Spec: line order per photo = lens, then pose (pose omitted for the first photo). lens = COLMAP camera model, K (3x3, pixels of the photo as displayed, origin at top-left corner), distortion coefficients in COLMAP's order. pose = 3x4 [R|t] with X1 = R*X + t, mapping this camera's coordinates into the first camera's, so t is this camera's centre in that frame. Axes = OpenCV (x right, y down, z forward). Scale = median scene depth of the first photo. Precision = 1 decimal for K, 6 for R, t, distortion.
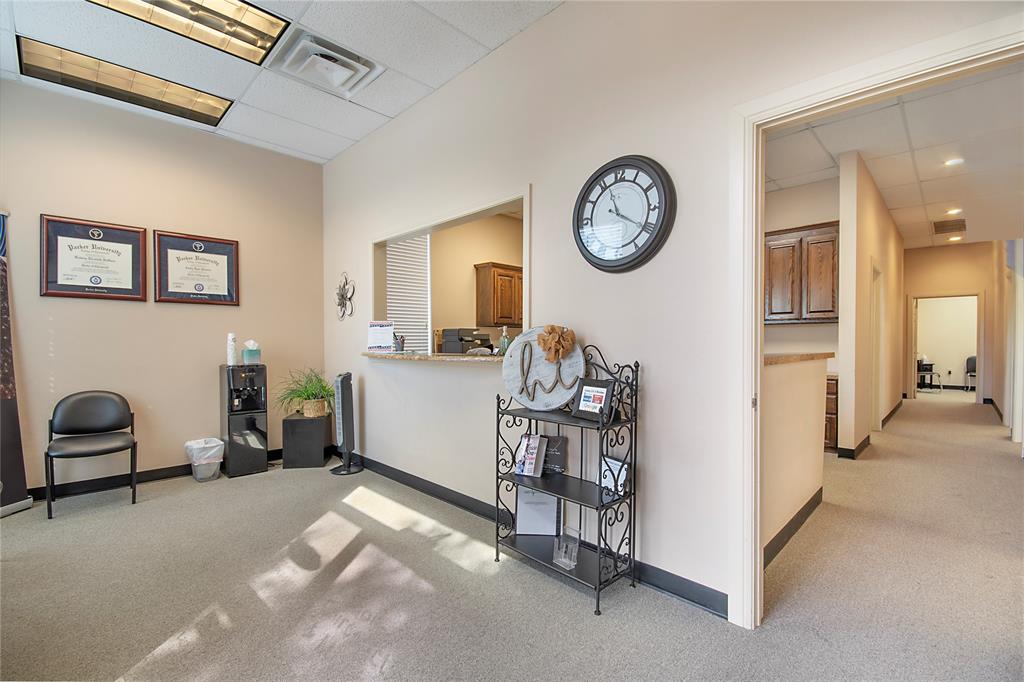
lens RADIAL K [[455.3, 0, 512.0], [0, 455.3, 341.0], [0, 0, 1]] dist [-0.012584, -0.000080]
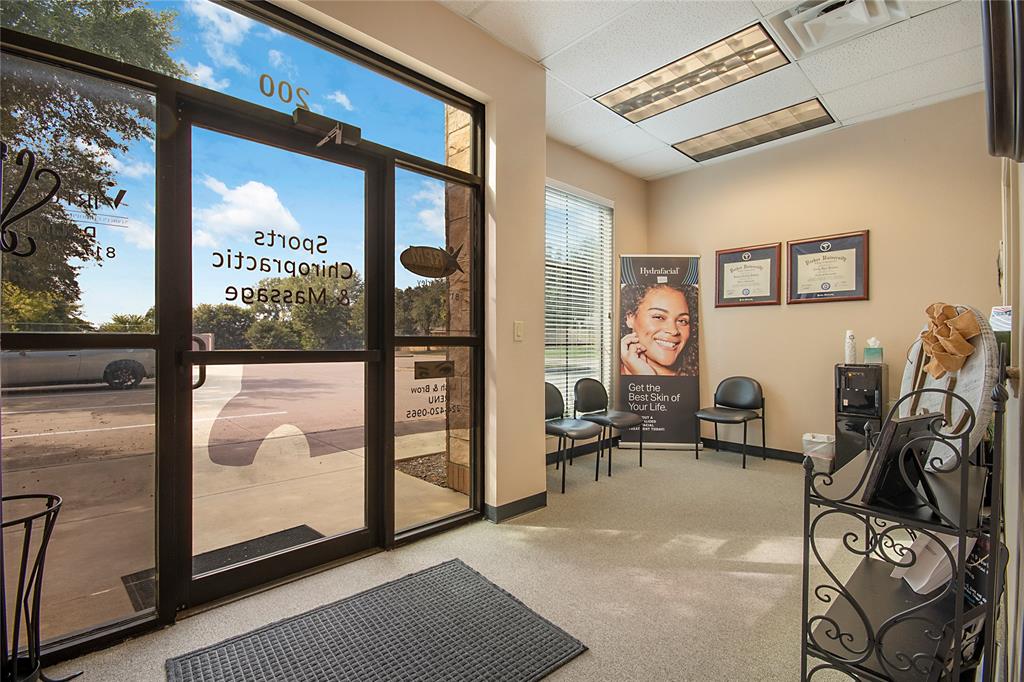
lens RADIAL K [[455.3, 0, 512.0], [0, 455.3, 341.0], [0, 0, 1]] dist [-0.012584, -0.000080]
pose [[-0.025988, 0.000310, -0.999662, 0.374907], [0.000626, 1.000000, 0.000294, 0.005292], [0.999662, -0.000618, -0.025988, 0.334098]]
